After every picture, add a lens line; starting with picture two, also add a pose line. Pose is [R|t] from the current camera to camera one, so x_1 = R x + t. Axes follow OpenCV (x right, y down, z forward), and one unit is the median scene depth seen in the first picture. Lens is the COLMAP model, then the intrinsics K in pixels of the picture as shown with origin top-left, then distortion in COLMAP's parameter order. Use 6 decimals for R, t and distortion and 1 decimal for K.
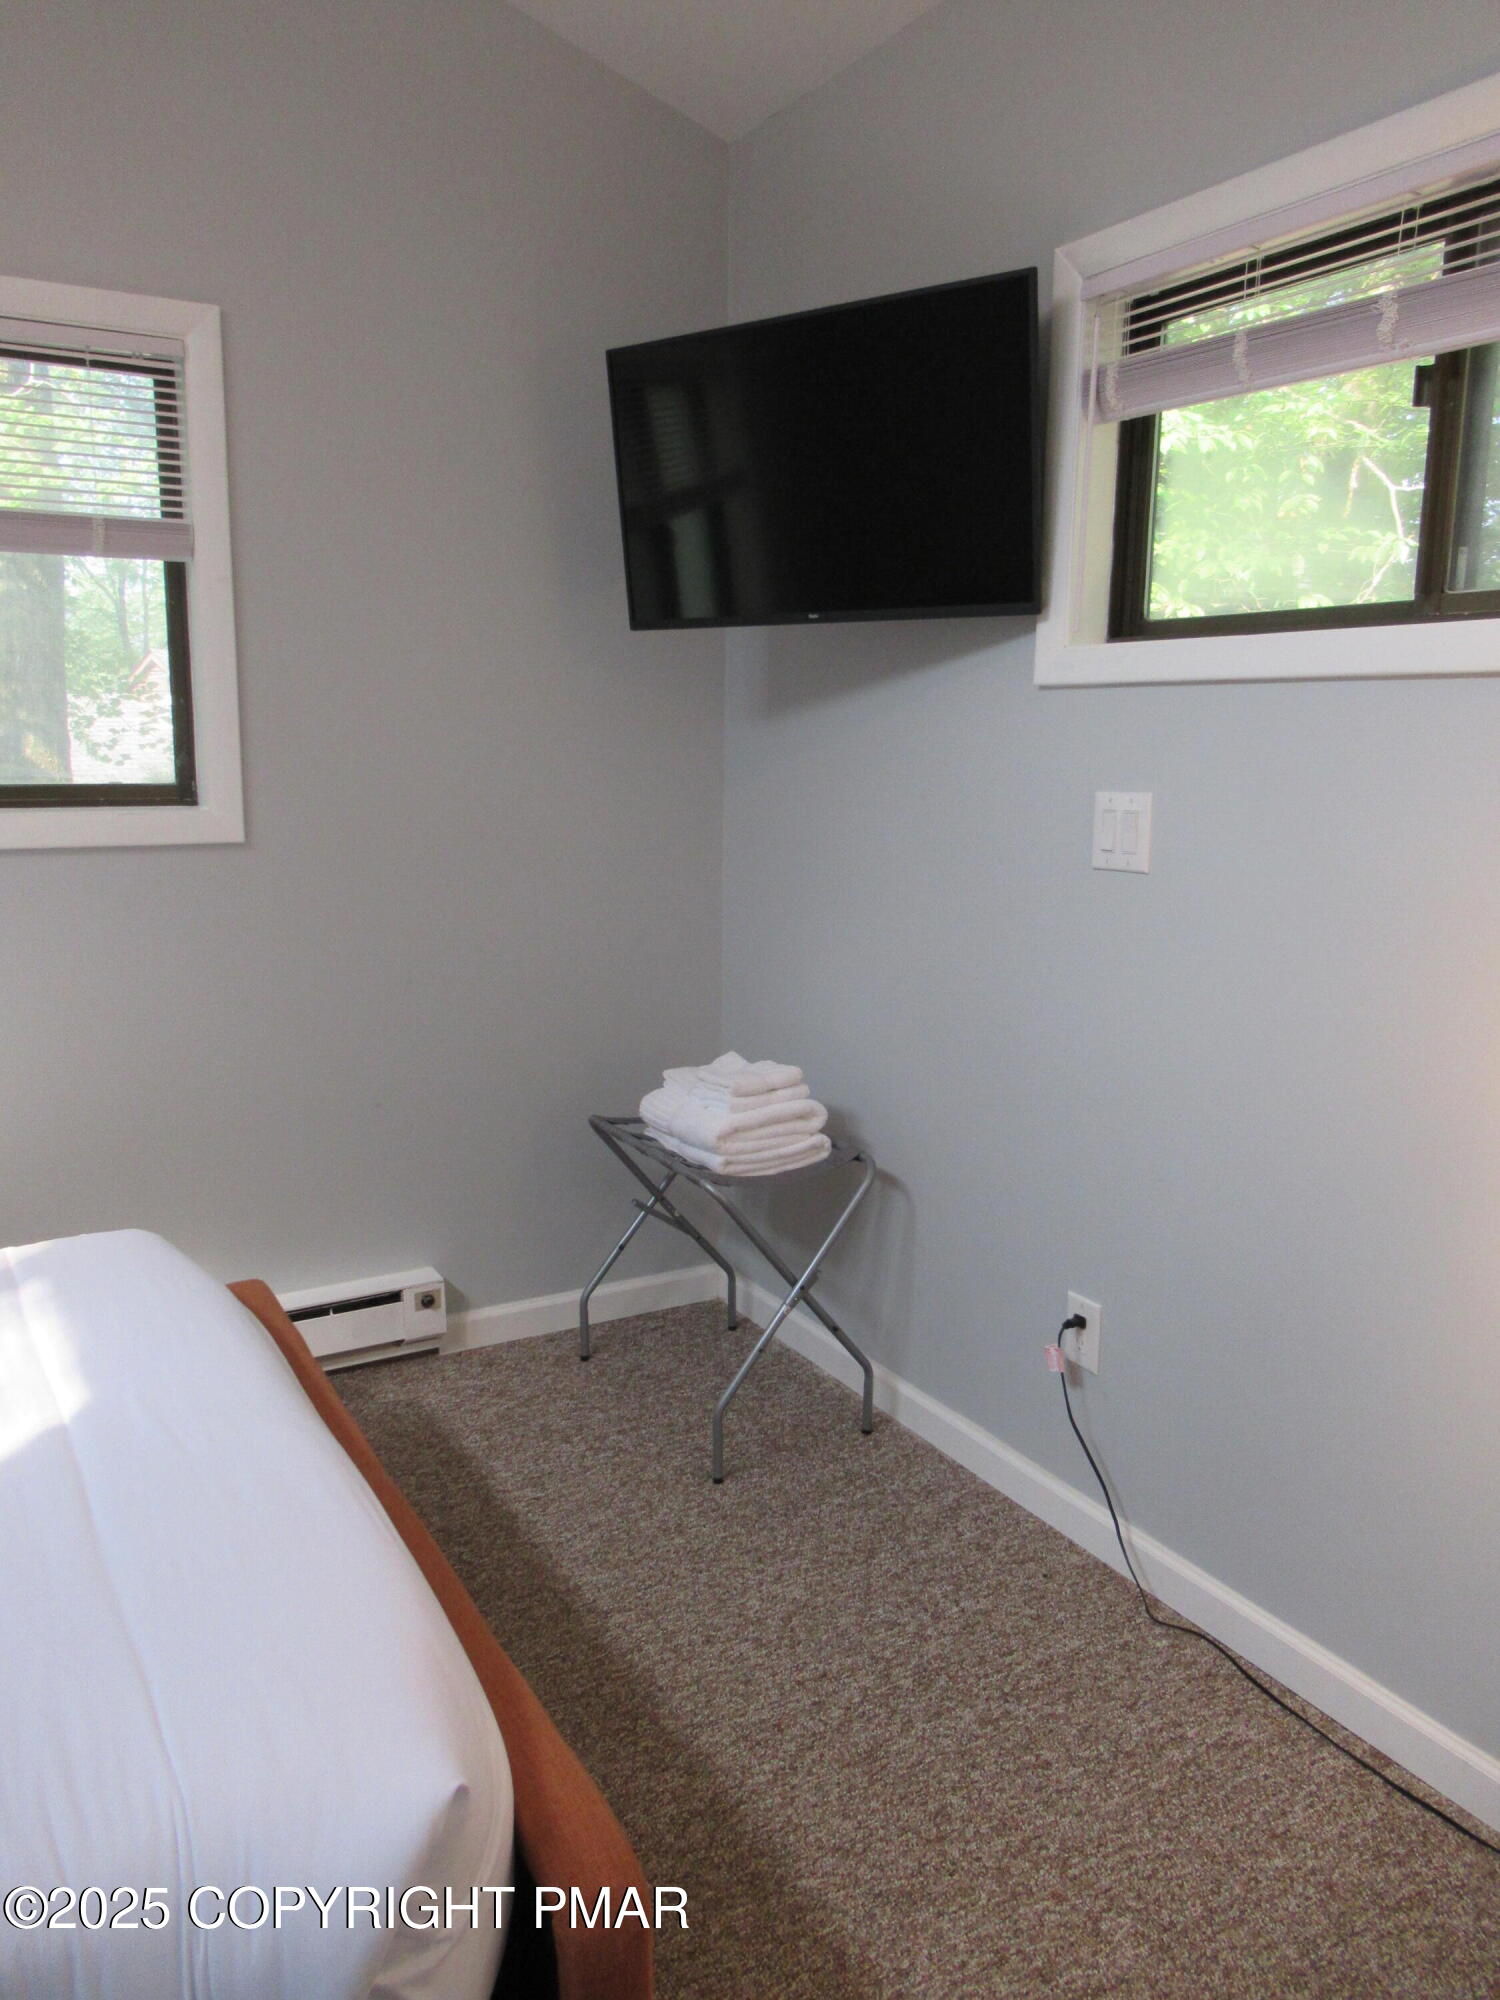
lens RADIAL K [[1501.6, 0, 749.6], [0, 1501.6, 992.4], [0, 0, 1]] dist [-0.011582, 0.011648]
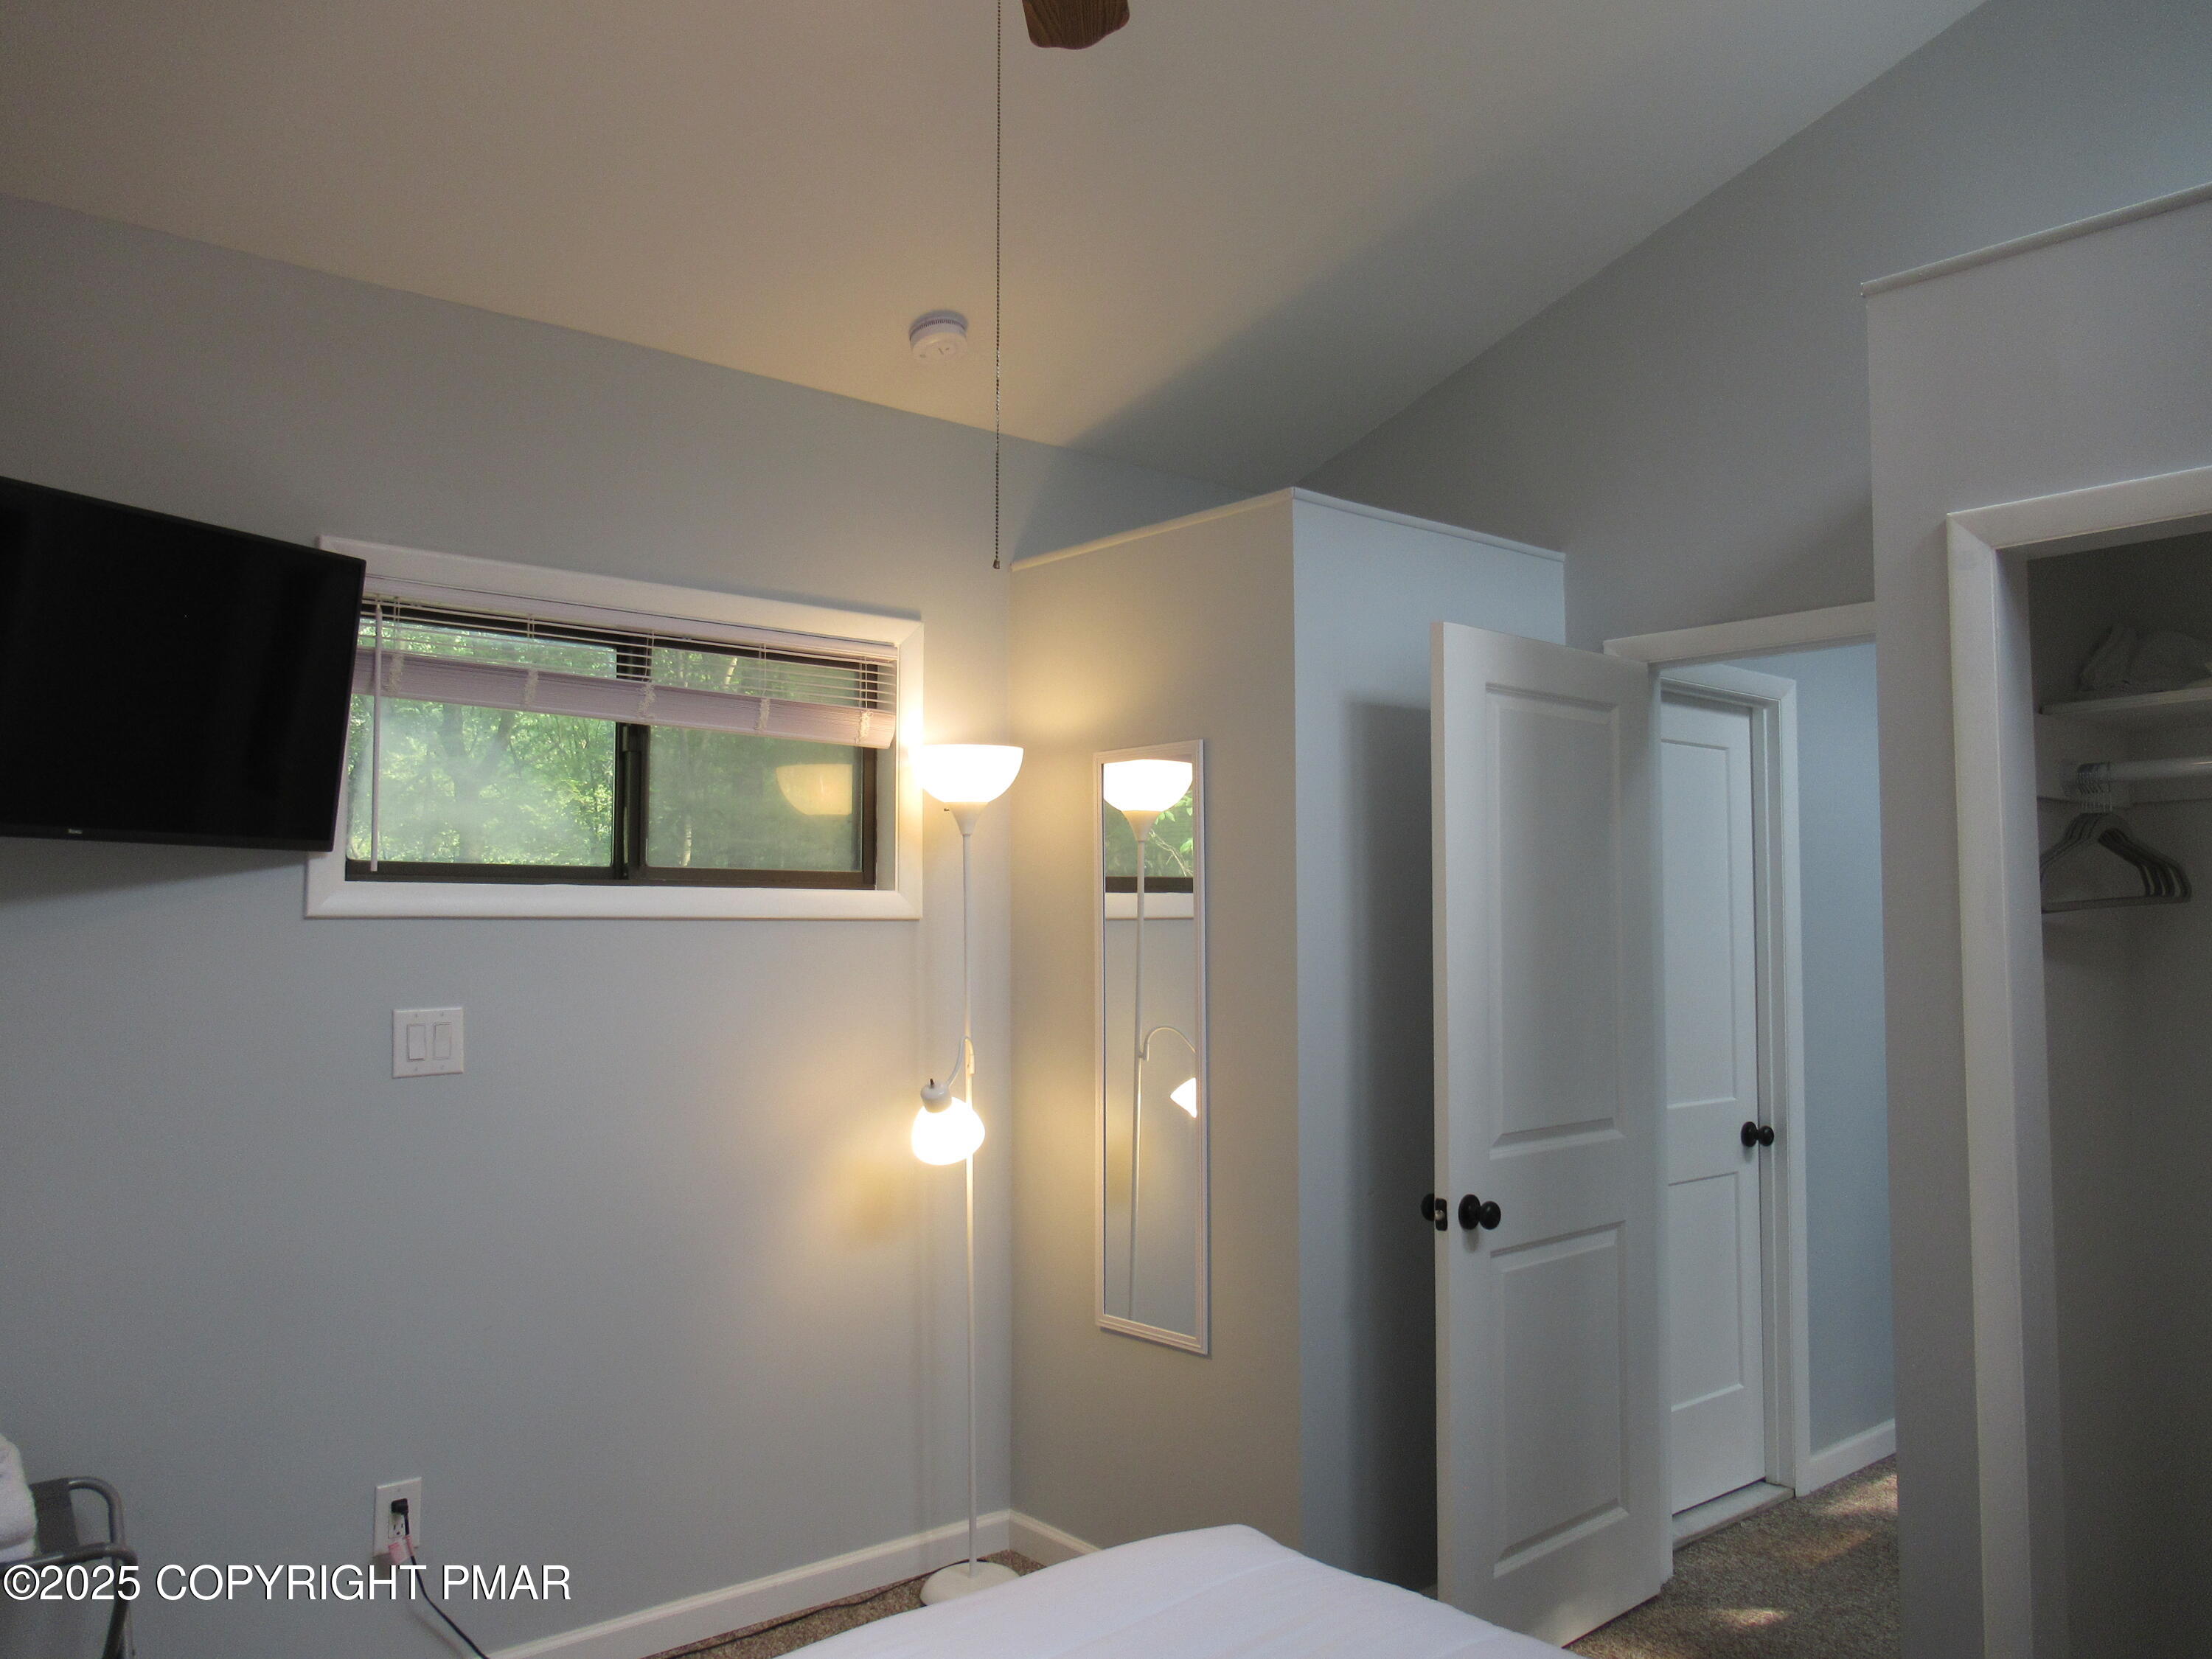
lens RADIAL K [[1660.8, 0, 1107.6], [0, 1660.8, 834.0], [0, 0, 1]] dist [-0.011582, 0.011648]
pose [[-0.178294, 0.048407, 0.982786, -1.139576], [0.175119, 0.984405, -0.016718, -0.153725], [-0.968269, 0.169123, -0.183990, 0.708162]]
